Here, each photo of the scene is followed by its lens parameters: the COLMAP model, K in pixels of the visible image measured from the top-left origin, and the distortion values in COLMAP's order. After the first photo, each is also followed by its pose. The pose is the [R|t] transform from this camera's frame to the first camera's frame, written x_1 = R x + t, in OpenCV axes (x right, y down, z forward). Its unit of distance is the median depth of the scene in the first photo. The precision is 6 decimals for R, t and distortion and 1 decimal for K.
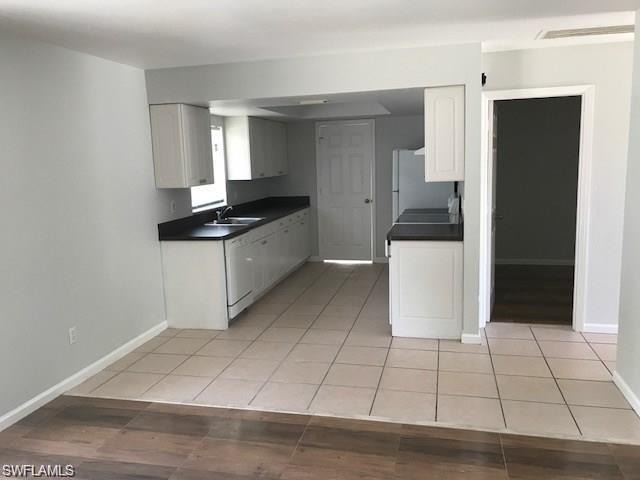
lens RADIAL K [[525.0, 0, 319.7], [0, 525.0, 240.1], [0, 0, 1]] dist [-0.010099, -0.007070]
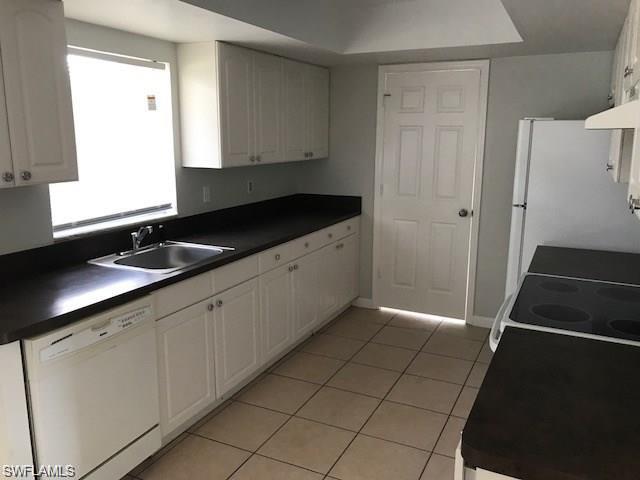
lens RADIAL K [[525.0, 0, 318.4], [0, 525.0, 224.9], [0, 0, 1]] dist [-0.010099, -0.007070]
pose [[0.972786, 0.074109, -0.219534, 0.072282], [-0.068677, 0.997116, 0.032284, -0.078266], [0.221294, -0.016329, 0.975070, 0.489597]]
